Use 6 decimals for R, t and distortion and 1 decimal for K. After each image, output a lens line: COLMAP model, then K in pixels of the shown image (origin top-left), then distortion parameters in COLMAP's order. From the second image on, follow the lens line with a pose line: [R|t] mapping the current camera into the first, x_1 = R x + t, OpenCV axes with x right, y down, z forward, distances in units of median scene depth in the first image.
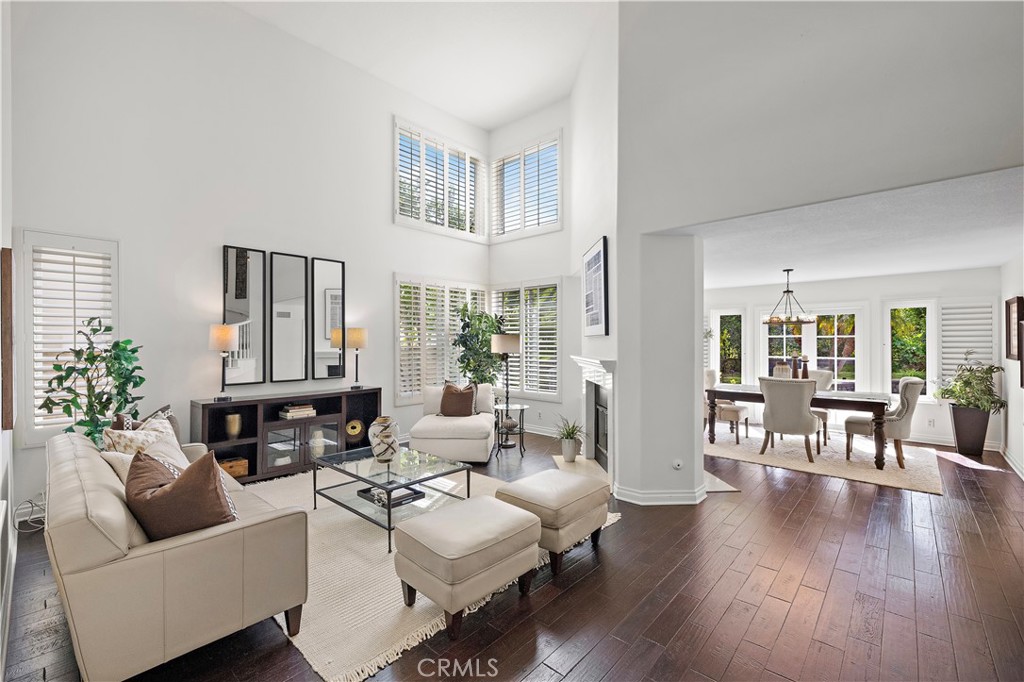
lens RADIAL K [[431.4, 0, 512.0], [0, 431.4, 341.0], [0, 0, 1]] dist [0.001186, -0.002648]
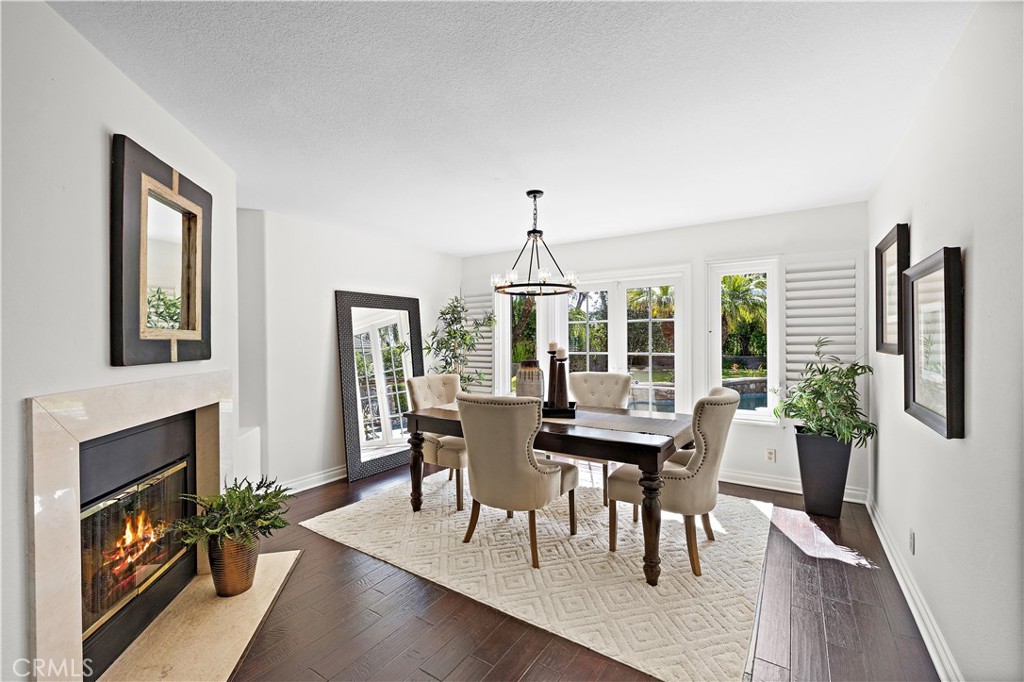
lens RADIAL K [[431.4, 0, 512.0], [0, 431.4, 341.0], [0, 0, 1]] dist [0.001186, -0.002648]
pose [[0.986558, -0.003099, 0.163383, 0.553801], [0.002158, 0.999980, 0.005938, 0.021313], [-0.163398, -0.005506, 0.986545, 0.492378]]
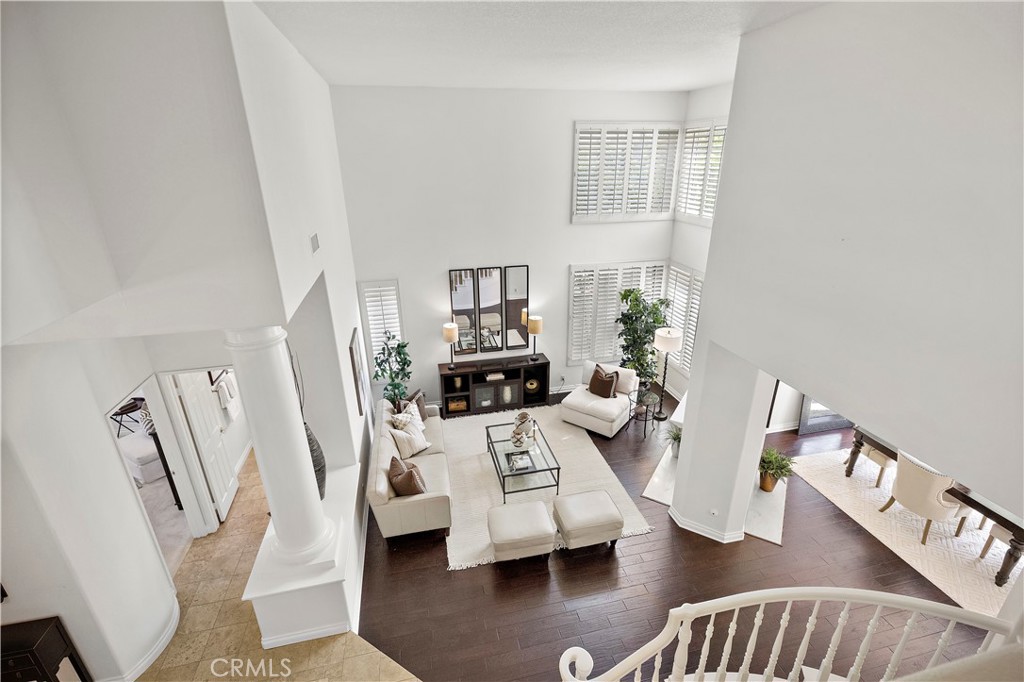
lens RADIAL K [[458.6, 0, 520.9], [0, 458.6, 340.1], [0, 0, 1]] dist [0.001900, -0.000191]
pose [[0.832565, 0.204480, -0.514804, 0.356188], [0.004498, 0.926845, 0.375417, -0.504678], [0.553909, -0.314875, 0.770739, -0.146731]]
